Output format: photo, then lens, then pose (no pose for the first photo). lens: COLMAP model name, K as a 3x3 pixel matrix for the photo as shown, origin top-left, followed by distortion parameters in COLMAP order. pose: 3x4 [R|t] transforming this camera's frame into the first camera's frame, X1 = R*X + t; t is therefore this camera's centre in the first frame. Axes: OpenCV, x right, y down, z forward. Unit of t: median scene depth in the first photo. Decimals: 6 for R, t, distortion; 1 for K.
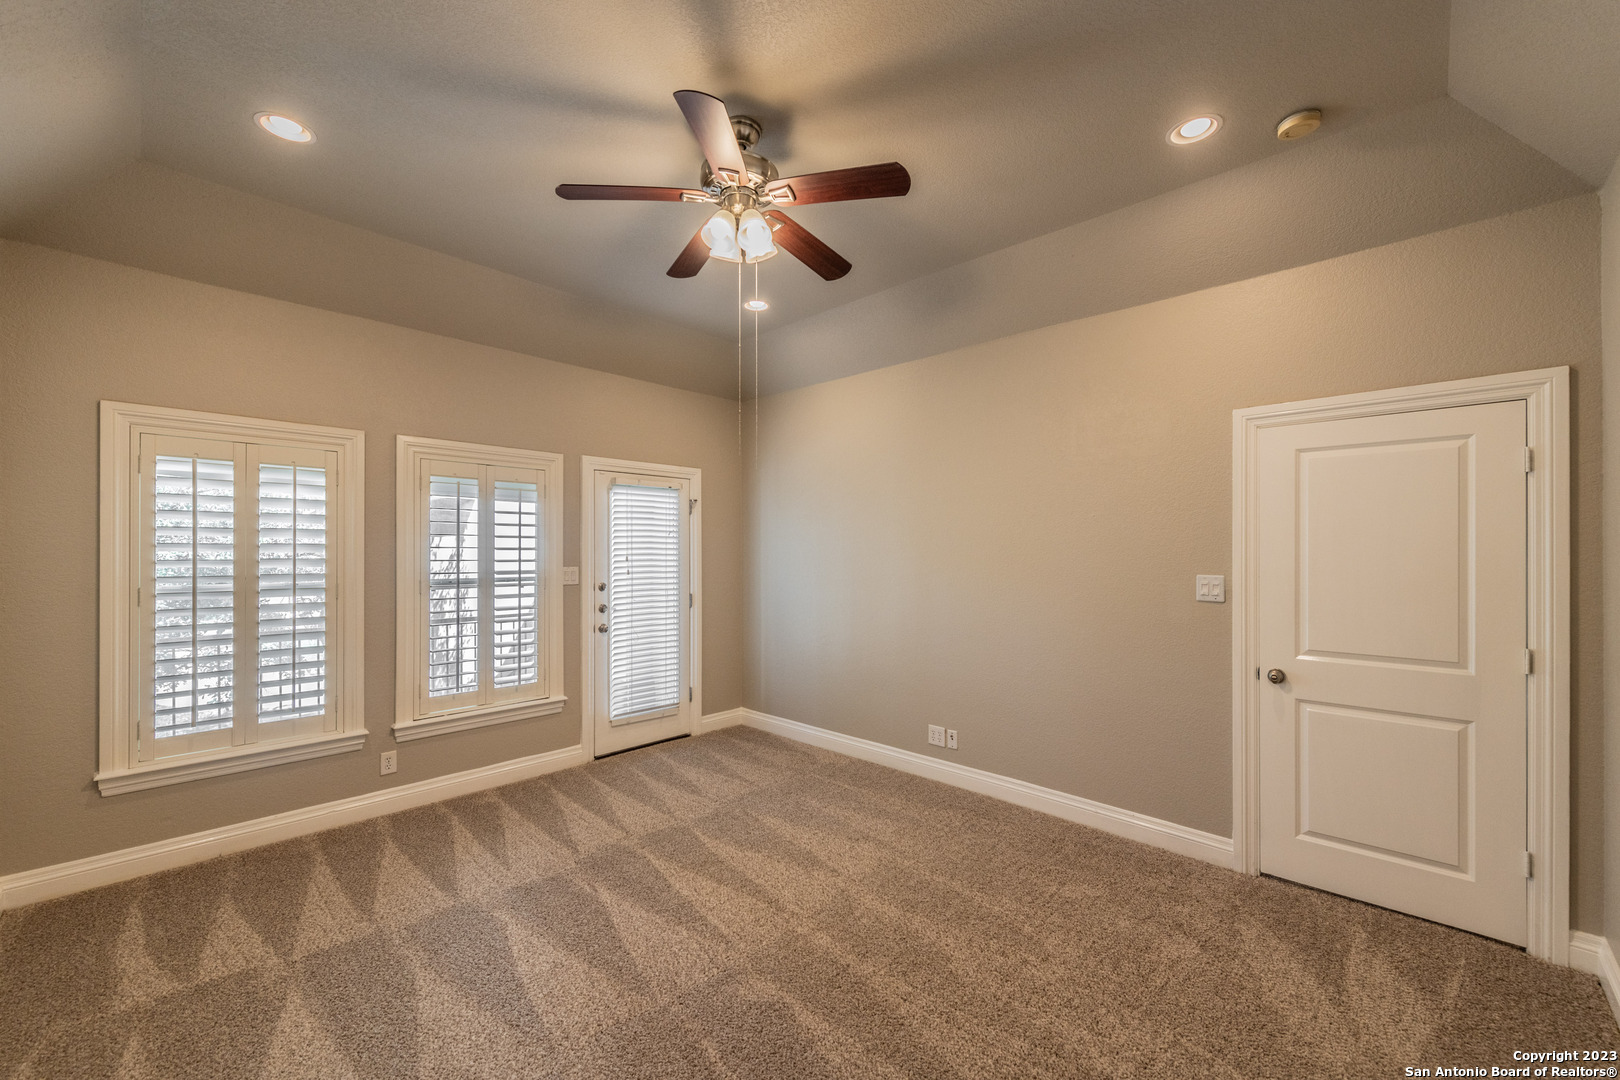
lens RADIAL K [[631.3, 0, 810.5], [0, 631.3, 548.4], [0, 0, 1]] dist [0.018810, -0.000079]
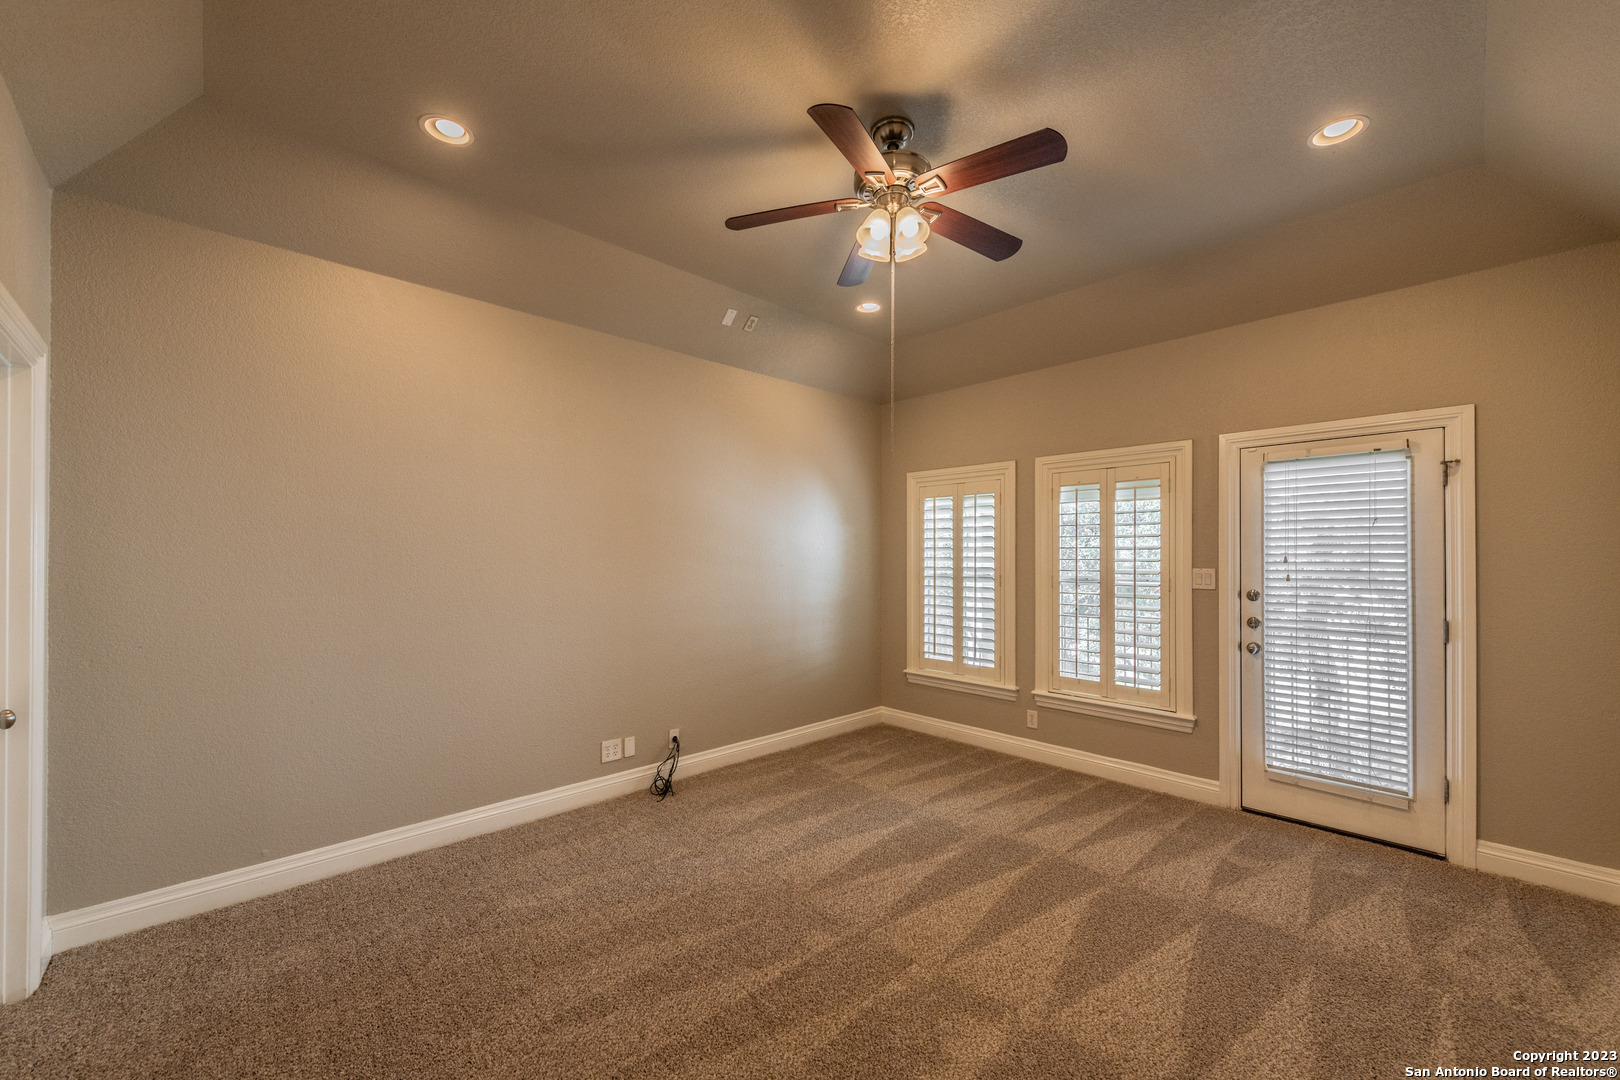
lens RADIAL K [[604.1, 0, 765.8], [0, 604.1, 555.3], [0, 0, 1]] dist [0.001756, 0.000143]
pose [[-0.047737, 0.005146, -0.998847, 0.542984], [0.012928, 0.999906, 0.004534, -0.000439], [0.998776, -0.012697, -0.047799, 0.522704]]
